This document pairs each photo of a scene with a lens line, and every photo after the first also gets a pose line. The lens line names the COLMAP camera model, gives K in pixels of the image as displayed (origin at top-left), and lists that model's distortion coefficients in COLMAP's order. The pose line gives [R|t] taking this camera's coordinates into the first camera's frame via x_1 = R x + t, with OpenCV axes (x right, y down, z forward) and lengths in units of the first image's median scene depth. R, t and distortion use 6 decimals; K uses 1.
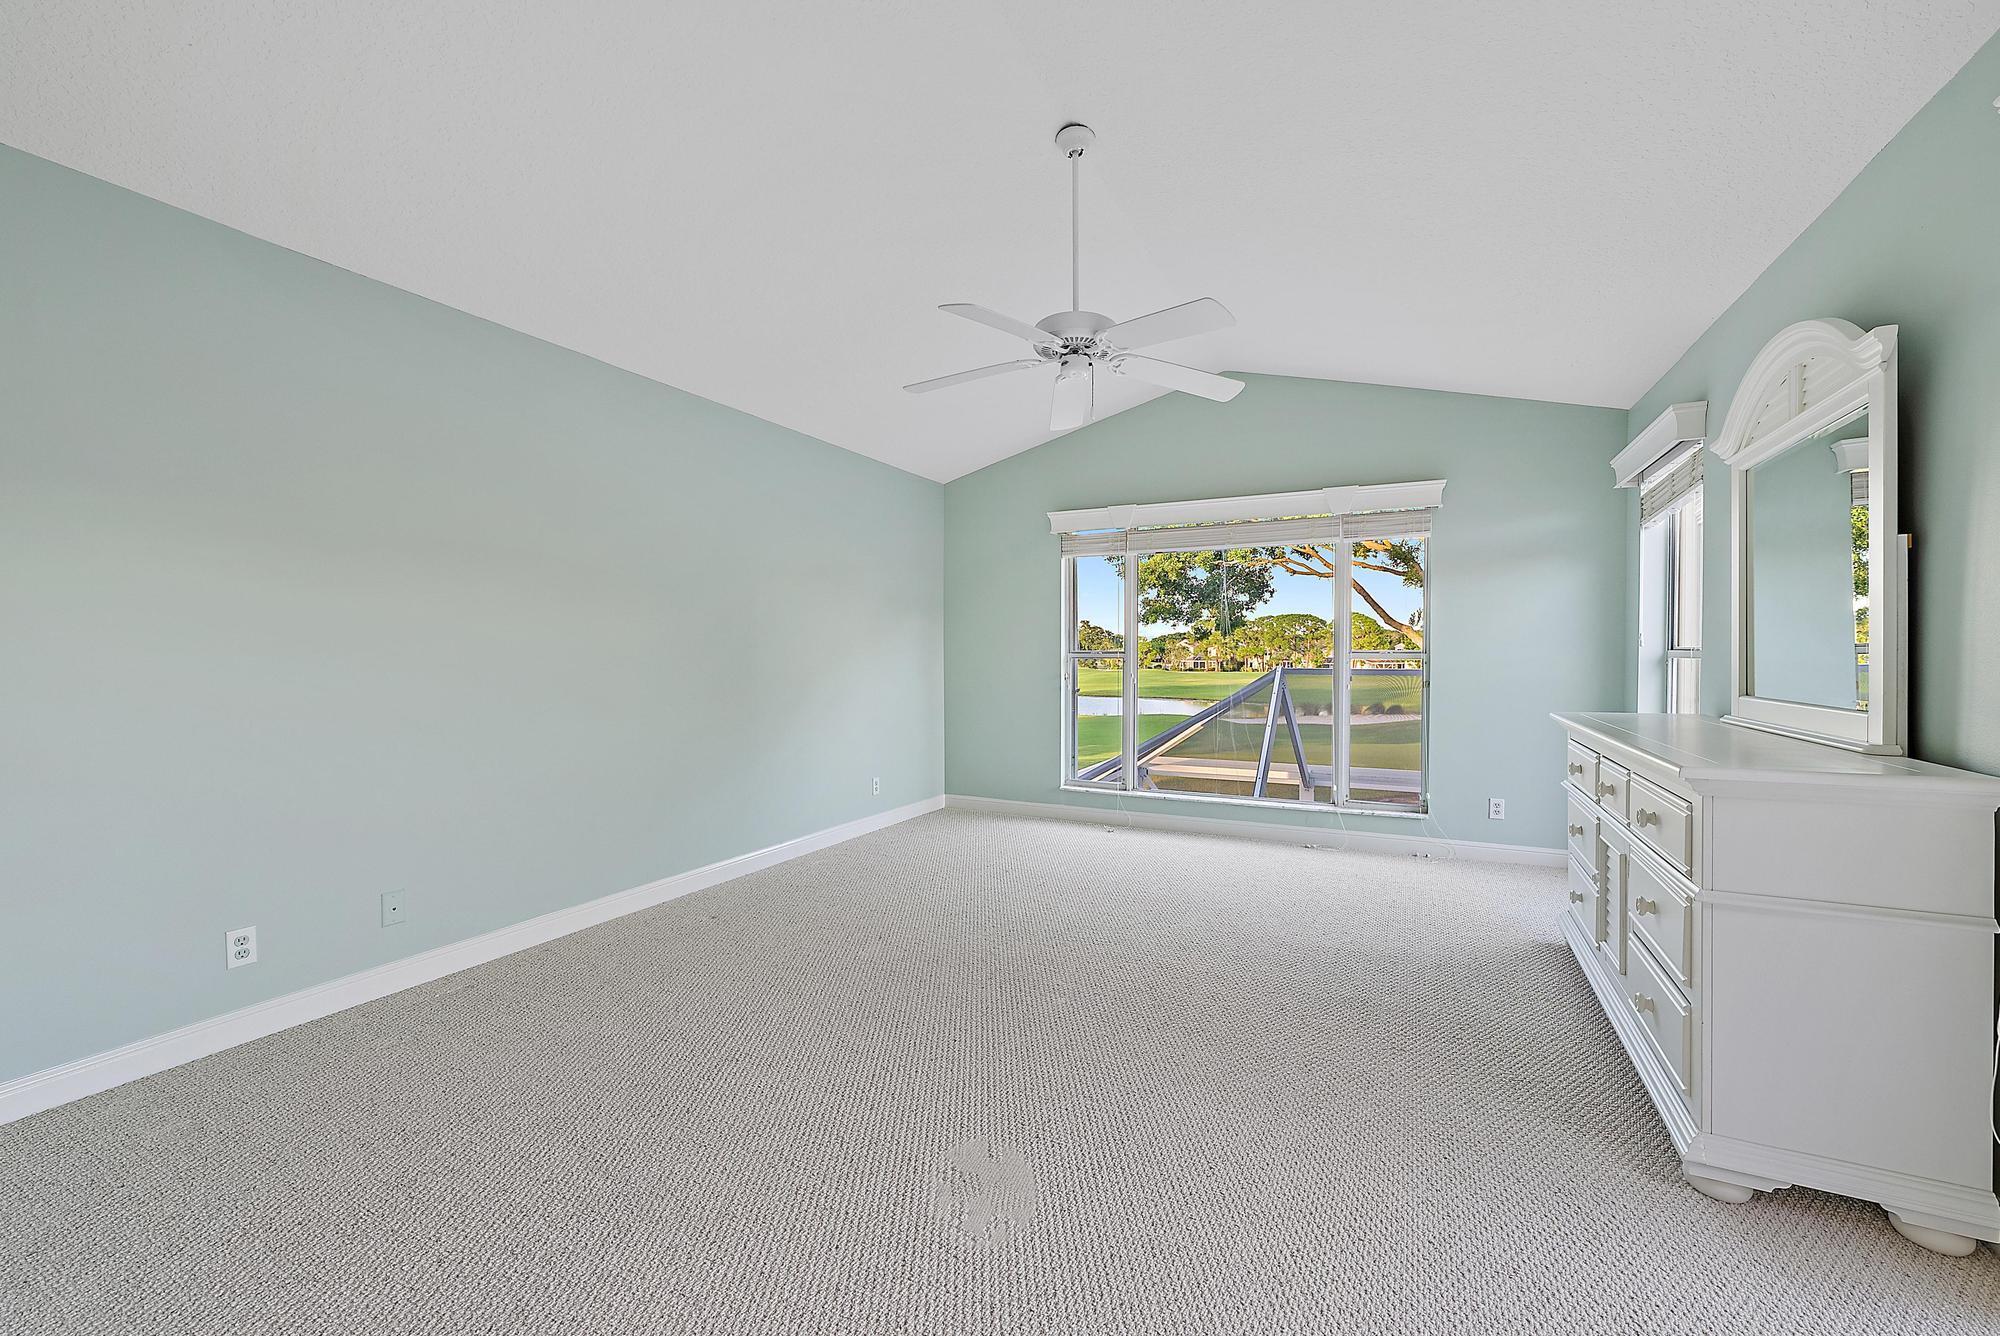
lens RADIAL K [[783.2, 0, 992.9], [0, 783.2, 670.3], [0, 0, 1]] dist [0.003370, -0.002139]
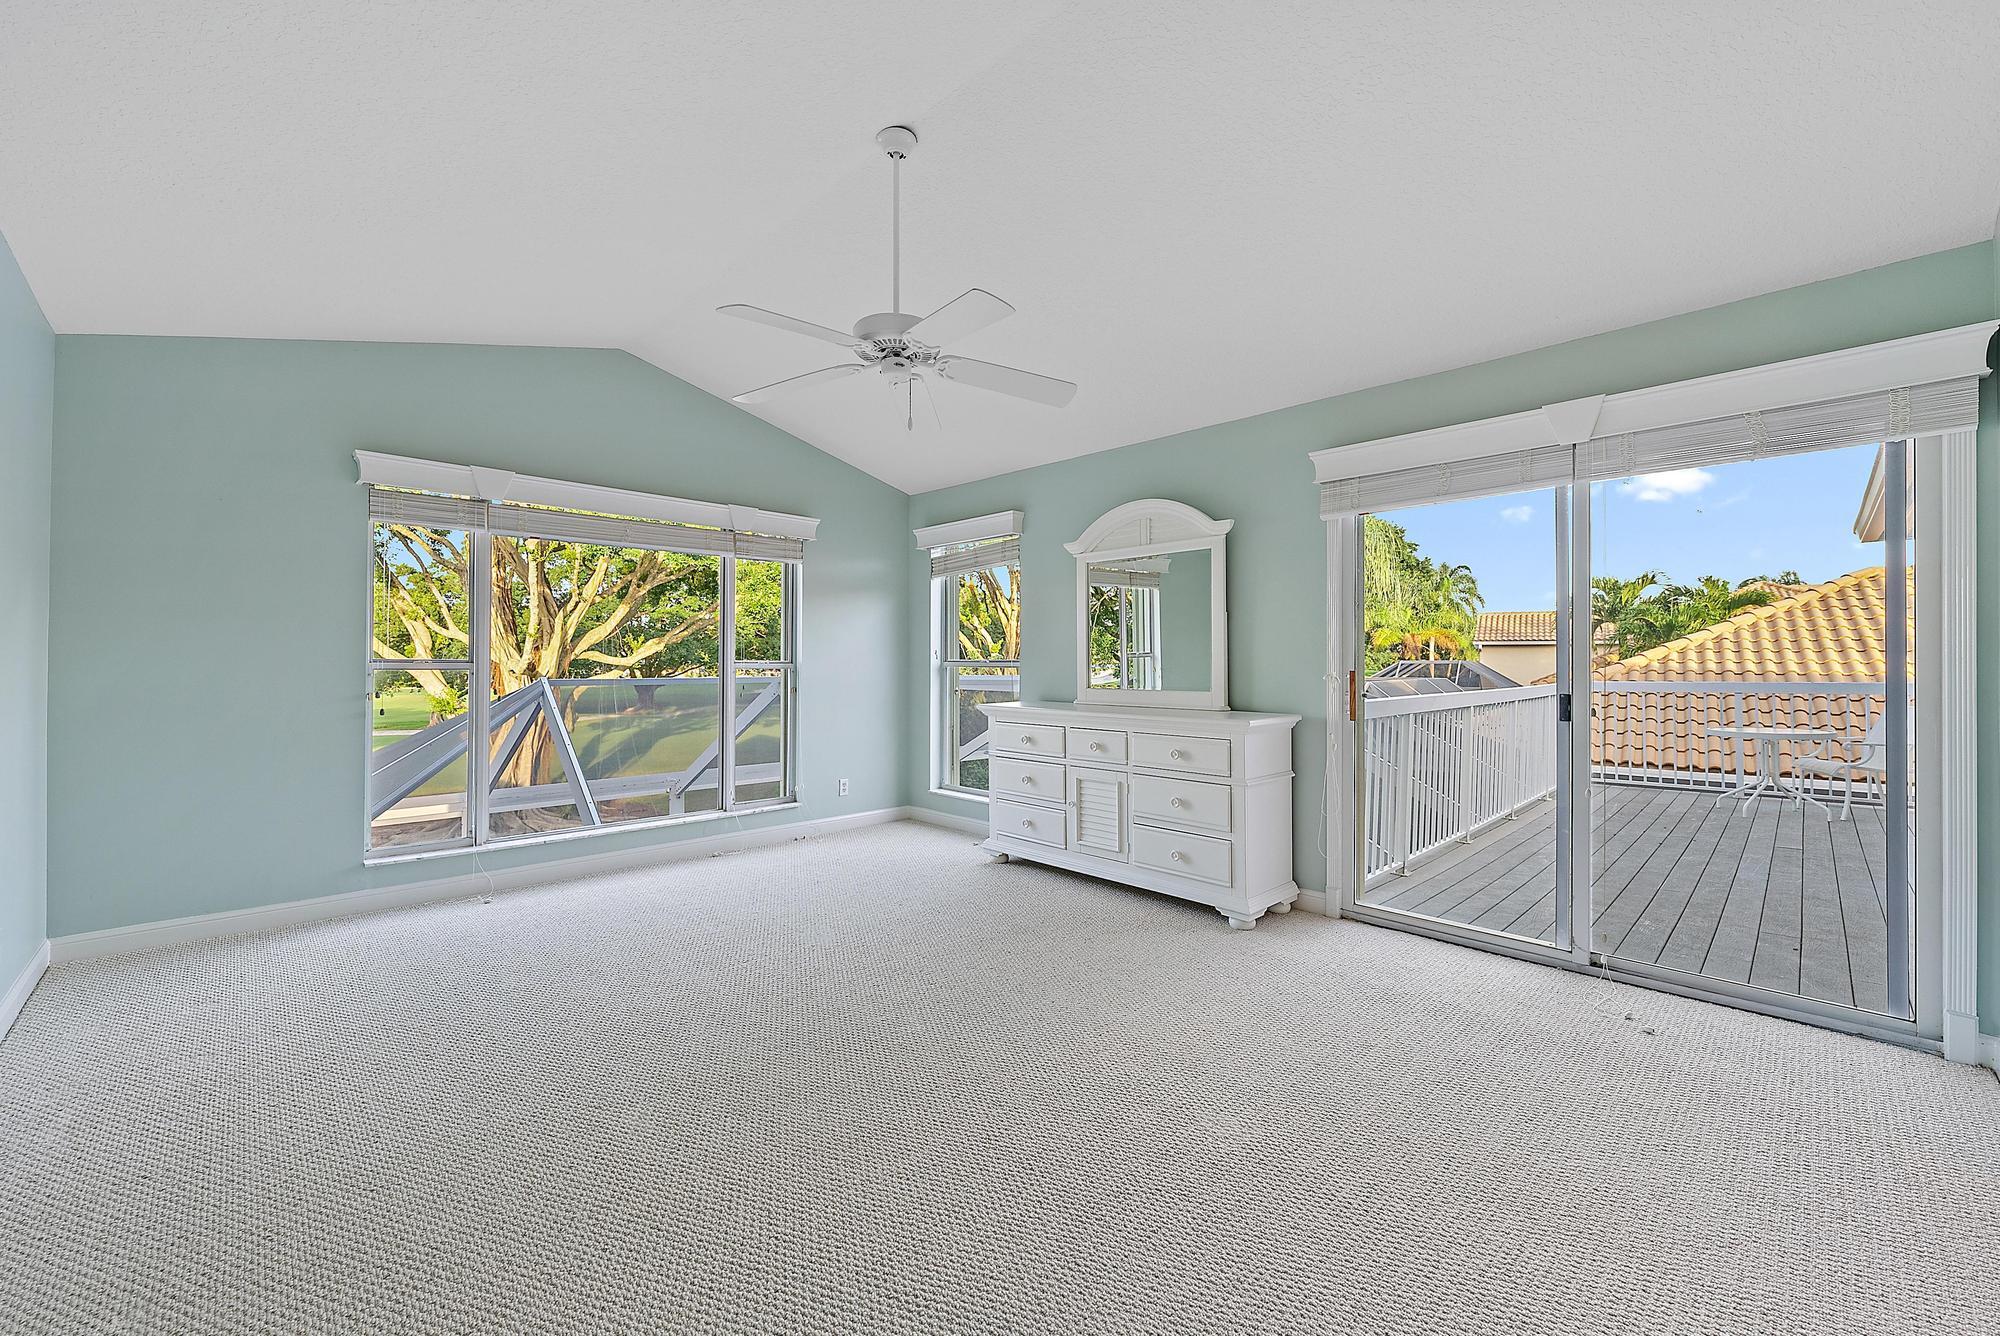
lens RADIAL K [[783.2, 0, 1013.0], [0, 783.2, 655.9], [0, 0, 1]] dist [0.003370, -0.002139]
pose [[0.343826, 0.010392, 0.938976, -0.430614], [0.018656, 0.999666, -0.017895, -0.006291], [-0.938848, 0.023670, 0.343518, 0.302778]]
